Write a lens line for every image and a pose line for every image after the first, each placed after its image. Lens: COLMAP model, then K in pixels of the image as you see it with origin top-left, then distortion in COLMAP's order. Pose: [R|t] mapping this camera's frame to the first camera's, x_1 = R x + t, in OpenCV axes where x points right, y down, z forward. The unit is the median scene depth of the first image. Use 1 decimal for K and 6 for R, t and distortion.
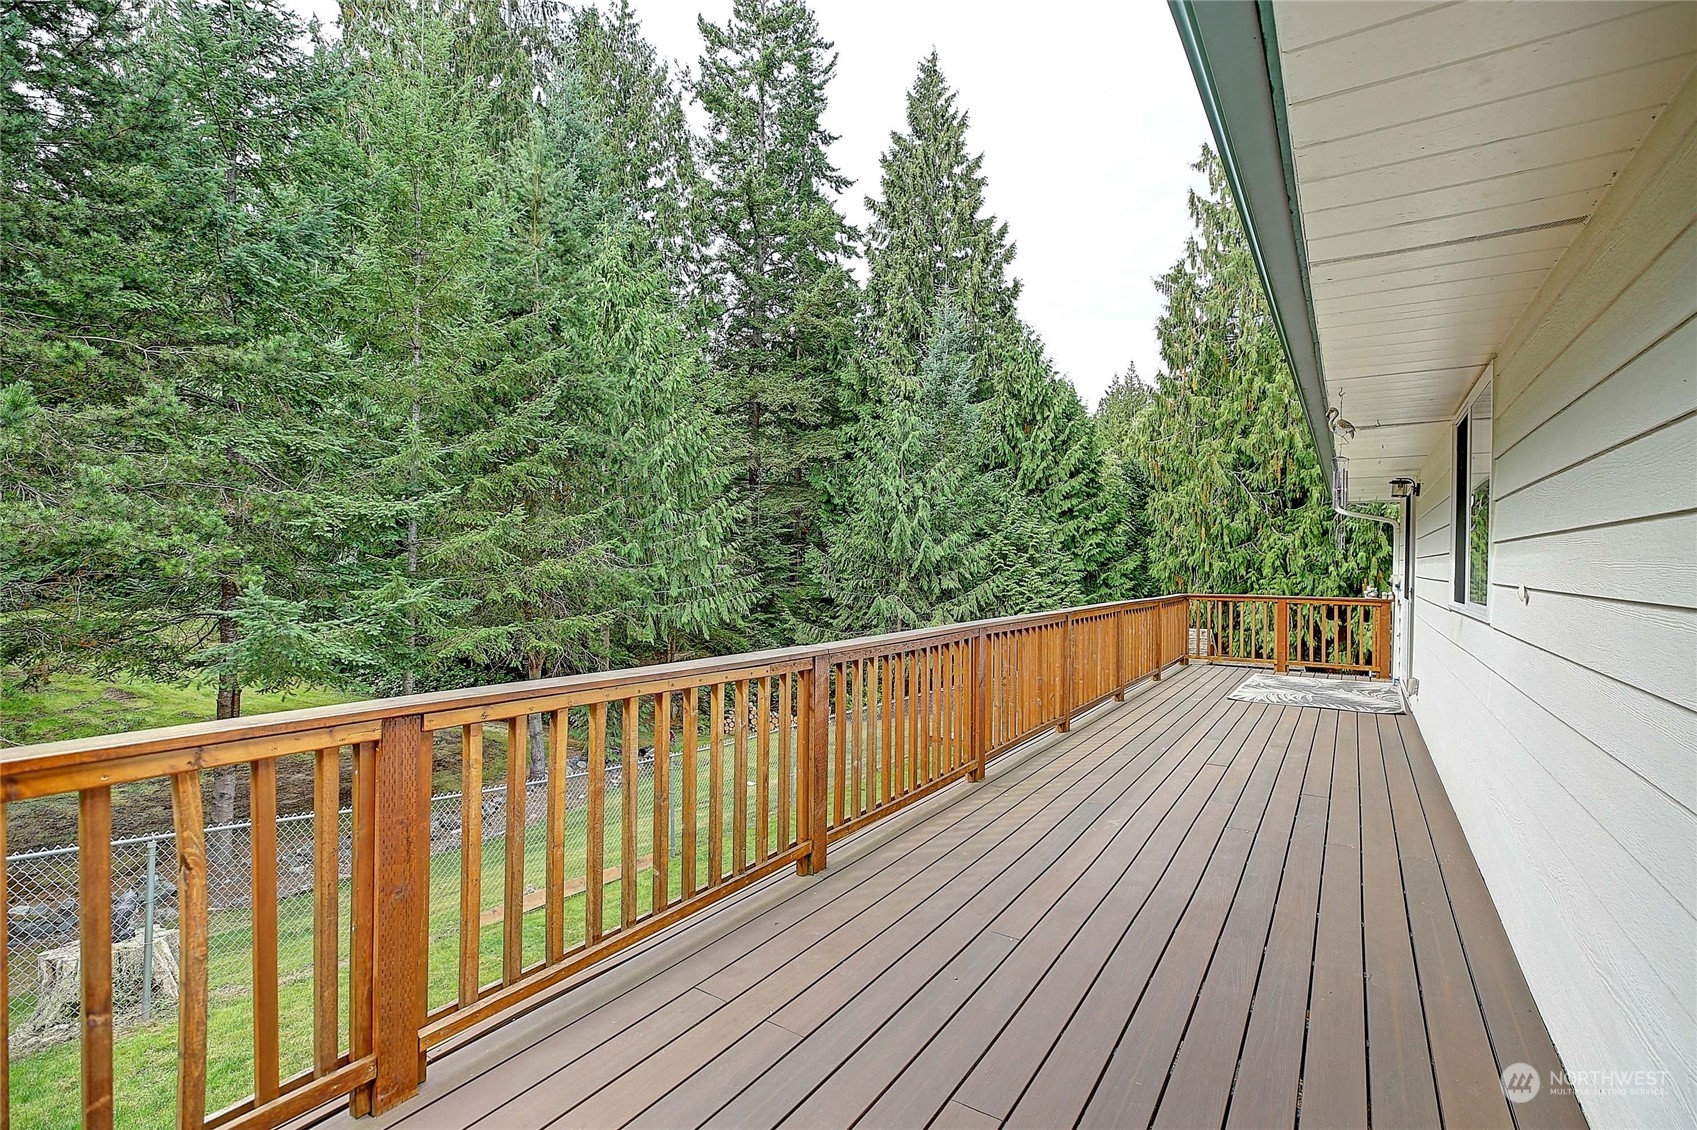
lens RADIAL K [[778.1, 0, 820.6], [0, 778.1, 566.8], [0, 0, 1]] dist [-0.001727, 0.002602]
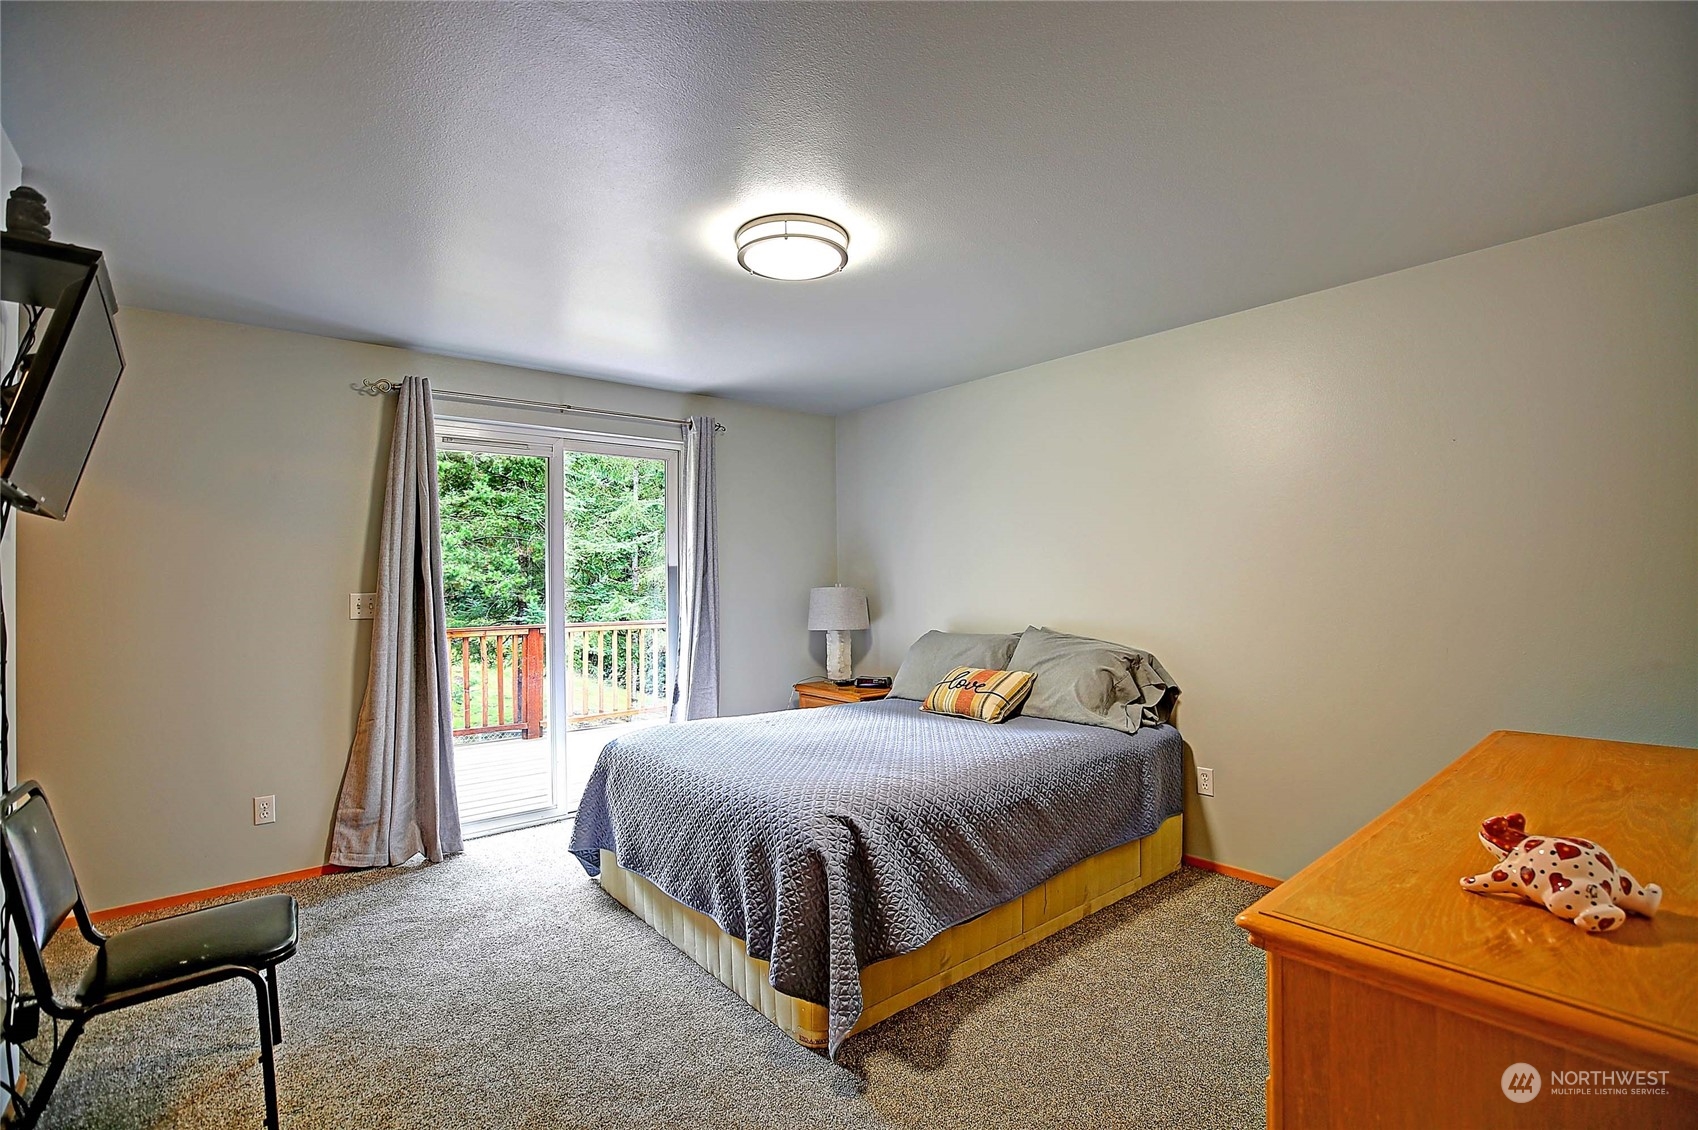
lens RADIAL K [[778.6, 0, 843.2], [0, 778.6, 562.6], [0, 0, 1]] dist [-0.001727, 0.002602]
pose [[0.962320, -0.032392, -0.269983, 0.300853], [0.026343, 0.999315, -0.026000, 0.002708], [0.270640, 0.017908, 0.962514, -0.344471]]
